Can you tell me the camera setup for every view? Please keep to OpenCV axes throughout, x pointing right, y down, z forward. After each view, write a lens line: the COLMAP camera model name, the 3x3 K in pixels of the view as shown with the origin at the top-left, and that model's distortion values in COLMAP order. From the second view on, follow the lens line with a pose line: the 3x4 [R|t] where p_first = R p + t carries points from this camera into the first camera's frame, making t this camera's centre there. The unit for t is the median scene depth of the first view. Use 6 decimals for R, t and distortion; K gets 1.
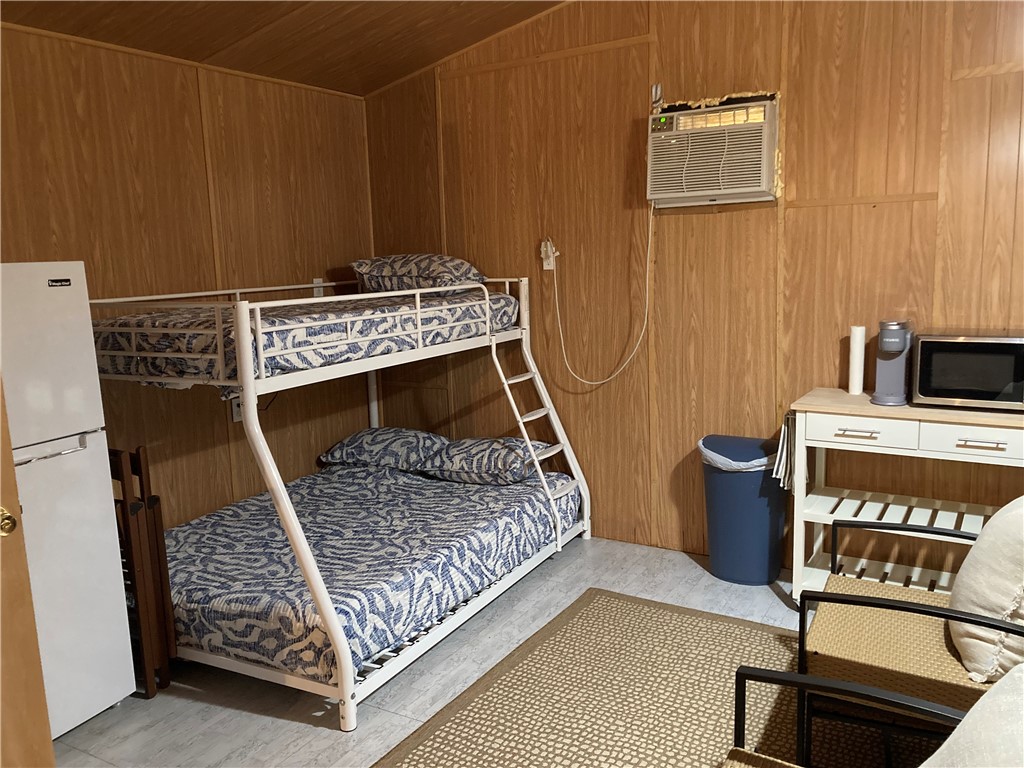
lens RADIAL K [[826.7, 0, 508.3], [0, 826.7, 377.9], [0, 0, 1]] dist [0.039046, -0.033369]
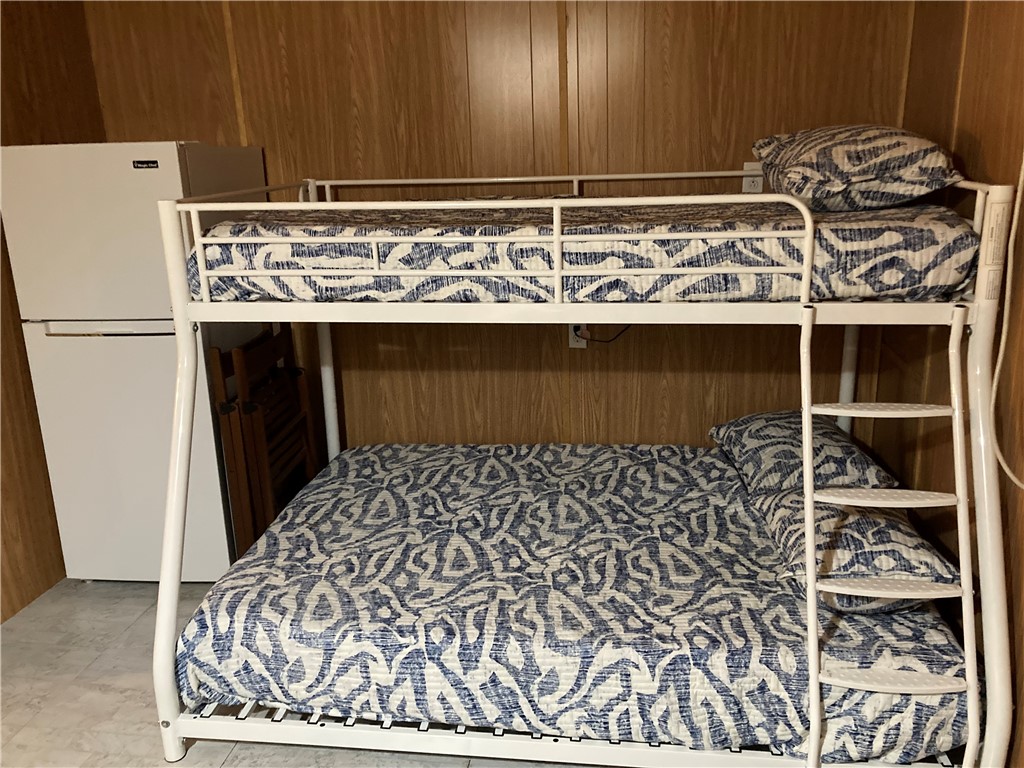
lens RADIAL K [[826.7, 0, 511.3], [0, 826.7, 373.7], [0, 0, 1]] dist [0.039046, -0.033369]
pose [[0.360671, 0.278726, -0.890072, 0.420215], [-0.123486, 0.960172, 0.250640, -0.133276], [0.924483, 0.019513, 0.380725, 0.776040]]
